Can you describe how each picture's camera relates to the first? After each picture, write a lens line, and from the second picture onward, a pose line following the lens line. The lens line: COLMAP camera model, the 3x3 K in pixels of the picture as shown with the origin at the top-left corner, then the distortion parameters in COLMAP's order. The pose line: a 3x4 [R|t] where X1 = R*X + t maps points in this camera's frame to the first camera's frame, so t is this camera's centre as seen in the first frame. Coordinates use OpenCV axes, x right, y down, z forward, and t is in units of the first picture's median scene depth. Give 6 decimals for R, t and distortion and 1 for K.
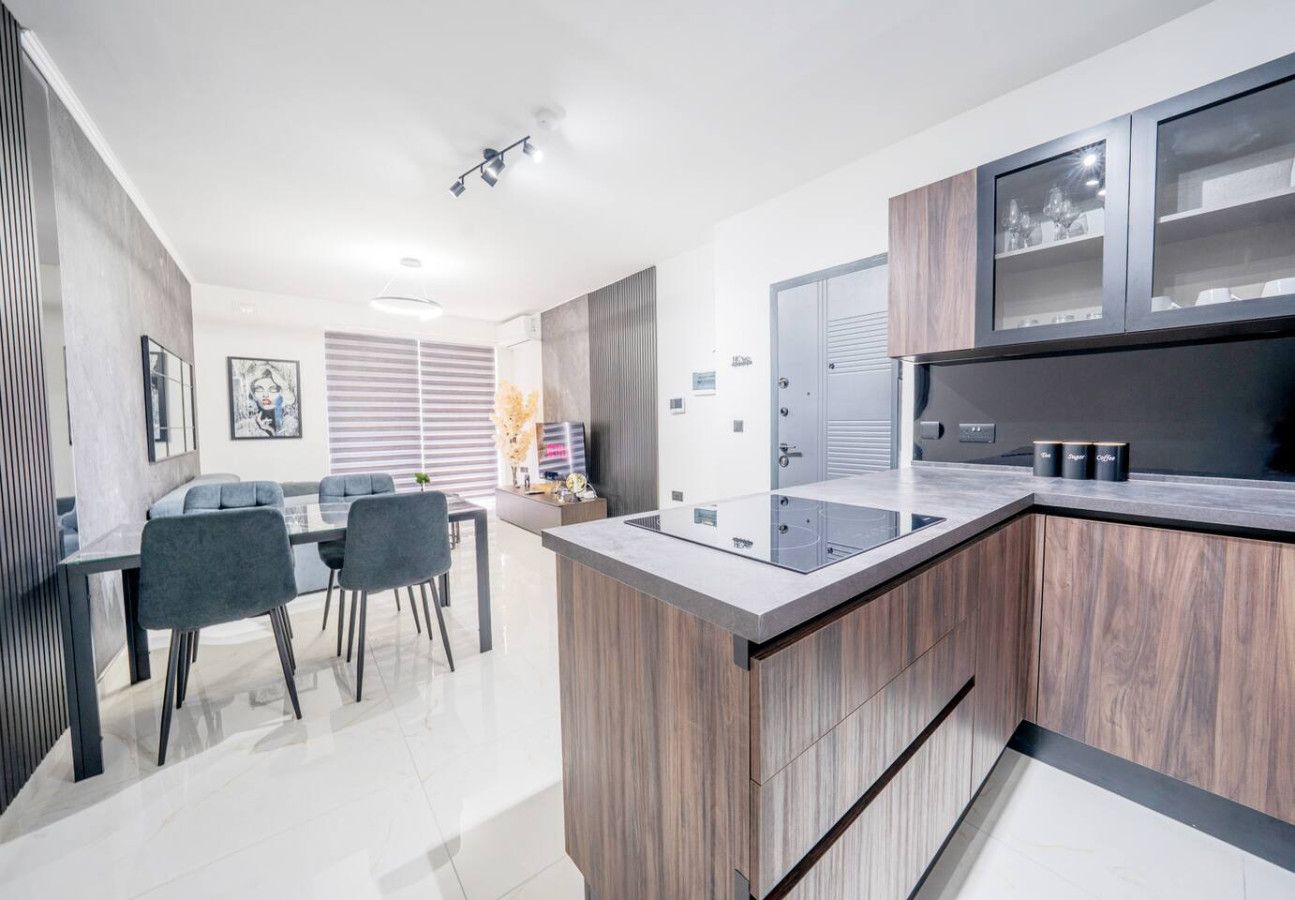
lens RADIAL K [[459.3, 0, 638.4], [0, 459.3, 445.3], [0, 0, 1]] dist [0.000112, 0.000911]
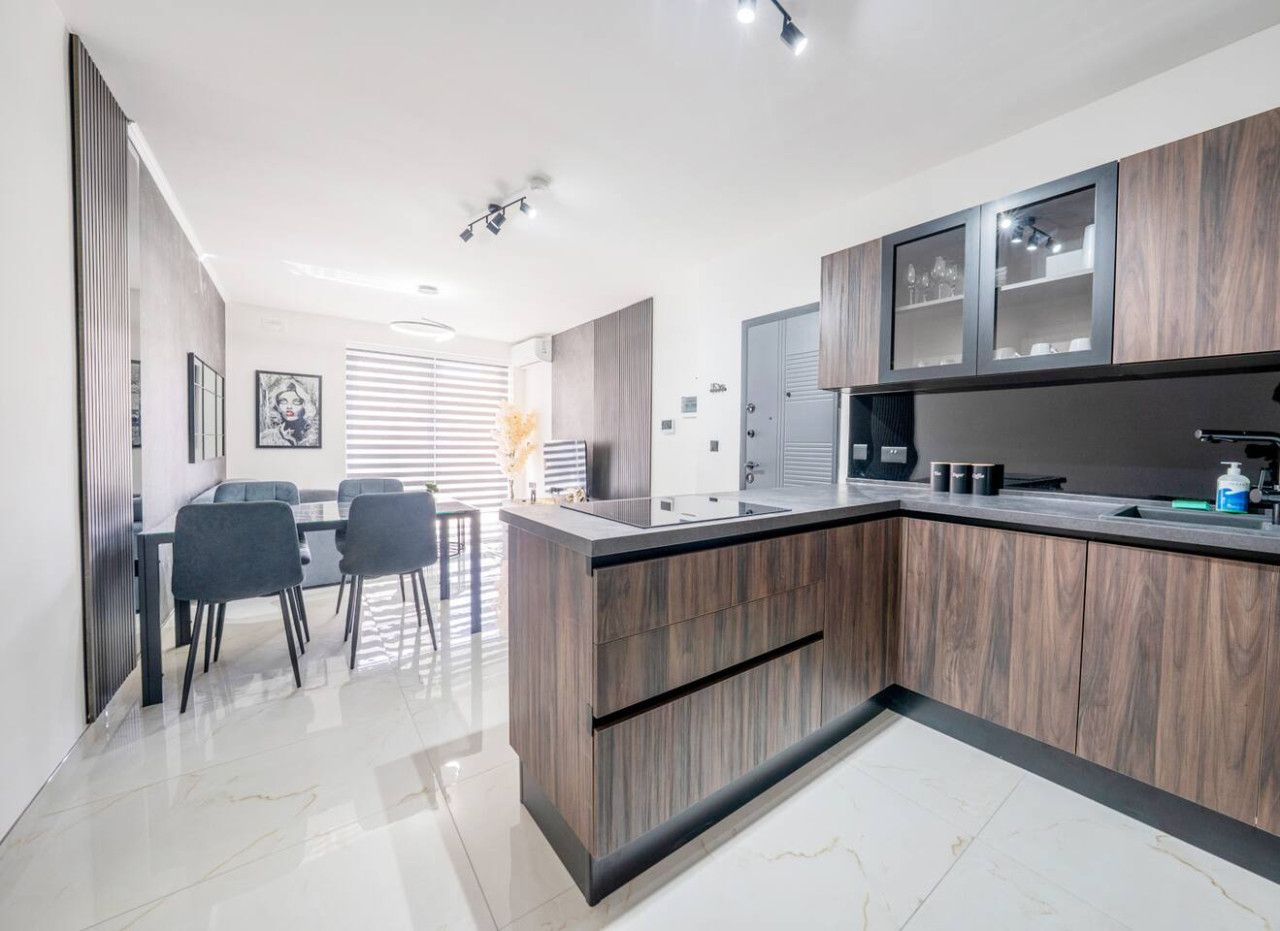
lens RADIAL K [[472.3, 0, 651.1], [0, 472.3, 458.3], [0, 0, 1]] dist [0.007826, -0.000624]
pose [[0.999459, 0.027534, -0.018008, 0.124843], [-0.027910, 0.999390, -0.020978, 0.022840], [0.017419, 0.021469, 0.999618, -0.203525]]
